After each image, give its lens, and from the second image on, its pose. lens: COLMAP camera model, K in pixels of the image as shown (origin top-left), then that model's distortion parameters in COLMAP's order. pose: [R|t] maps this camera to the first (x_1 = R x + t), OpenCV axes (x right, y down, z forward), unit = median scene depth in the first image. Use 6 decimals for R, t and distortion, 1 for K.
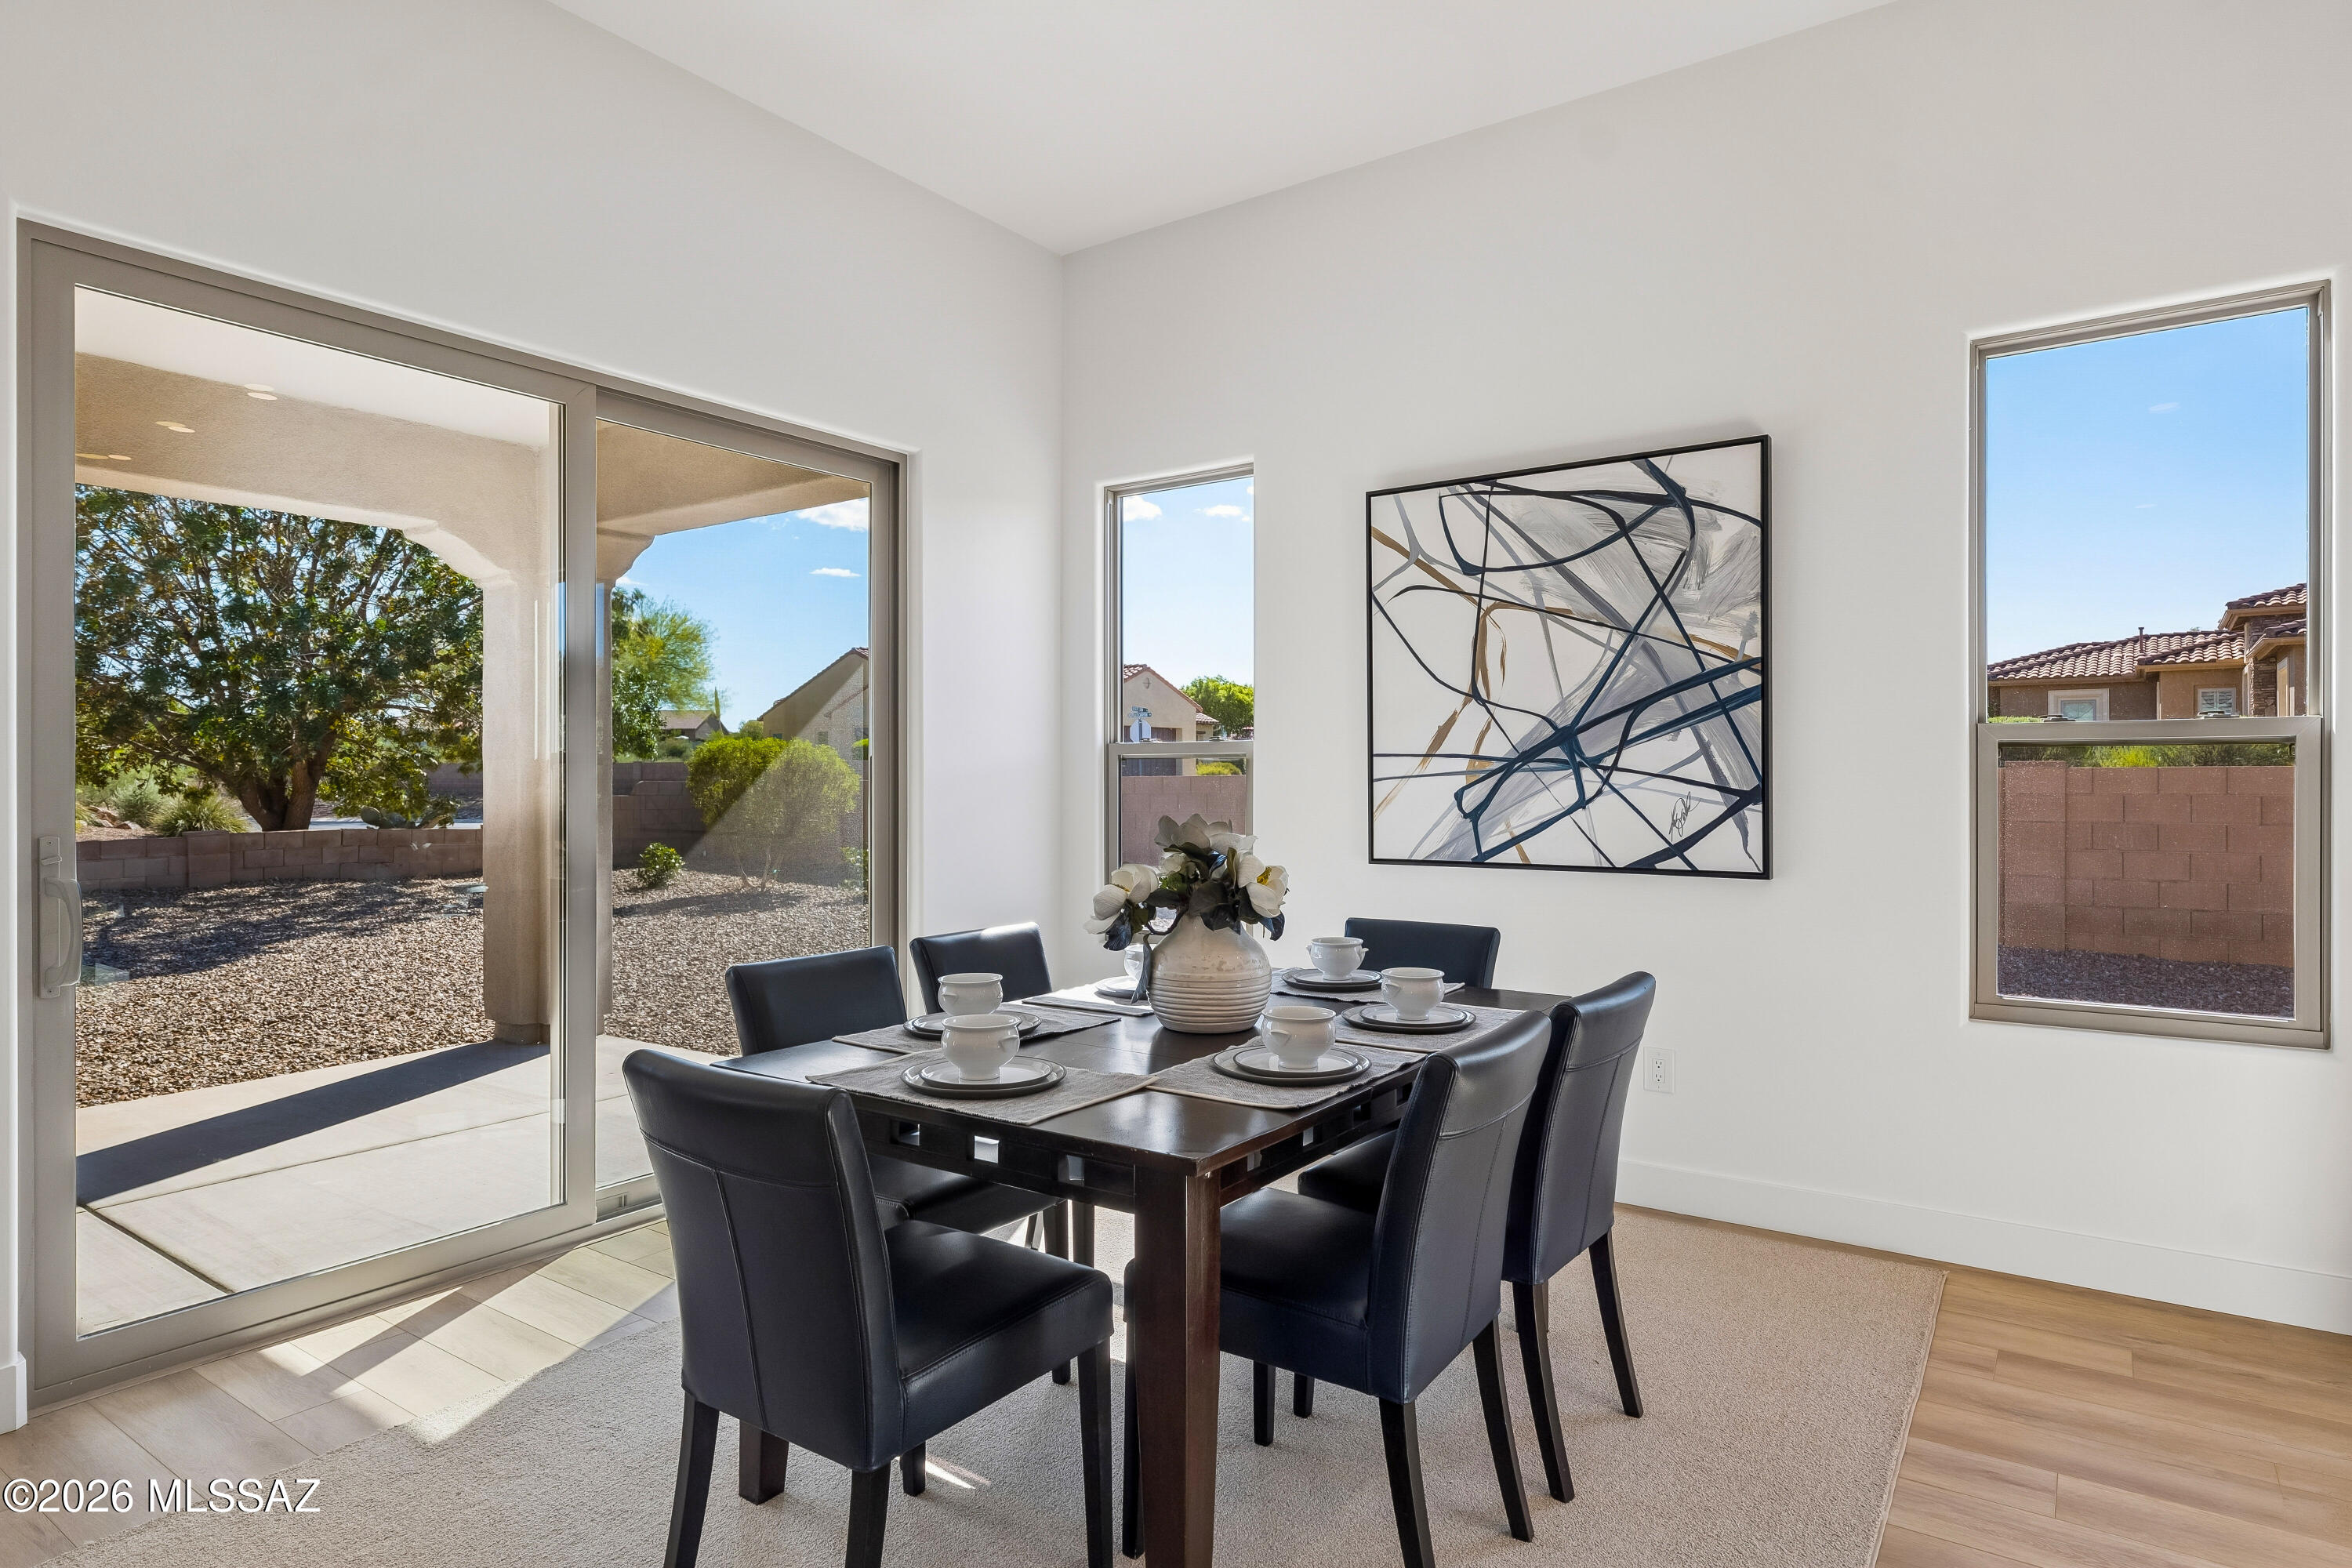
lens RADIAL K [[1284.2, 0, 1175.5], [0, 1284.2, 786.0], [0, 0, 1]] dist [-0.000898, 0.000084]
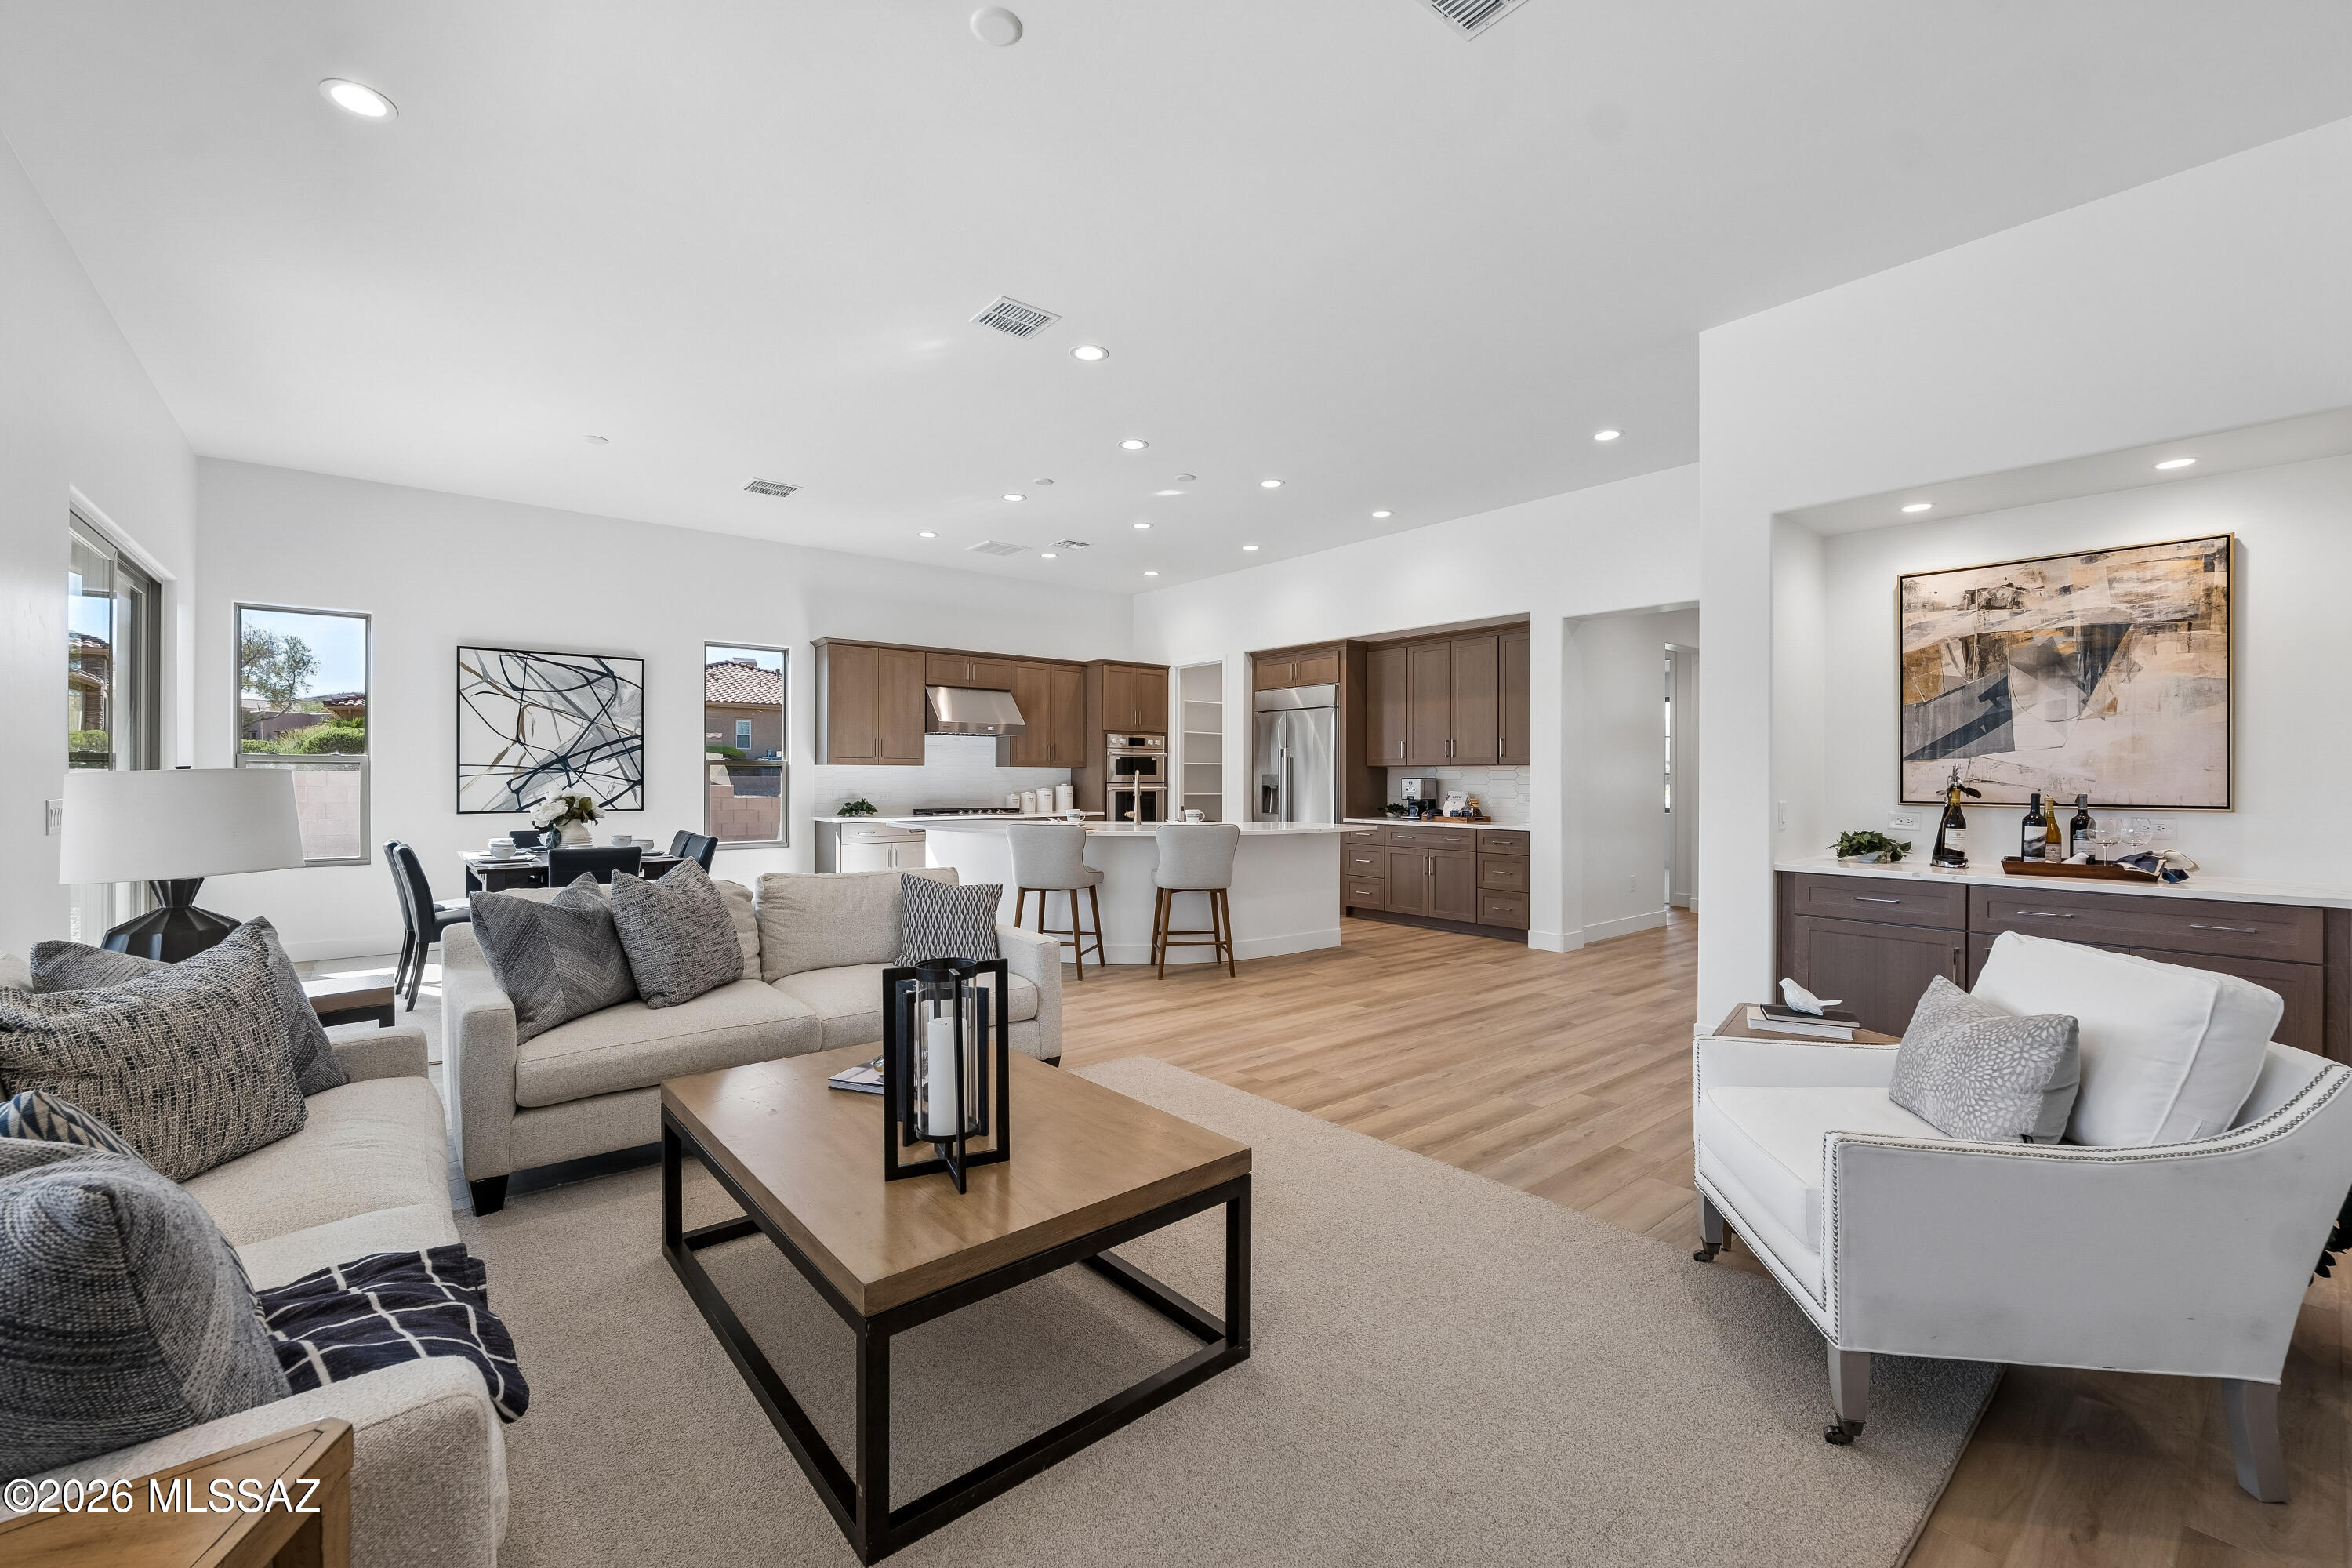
lens RADIAL K [[966.3, 0, 1174.3], [0, 966.3, 779.0], [0, 0, 1]] dist [-0.007422, 0.000289]
pose [[0.269980, 0.001222, 0.962865, -1.208145], [0.001850, 0.999997, -0.001788, 0.005714], [-0.962864, 0.002264, 0.269977, -0.686844]]
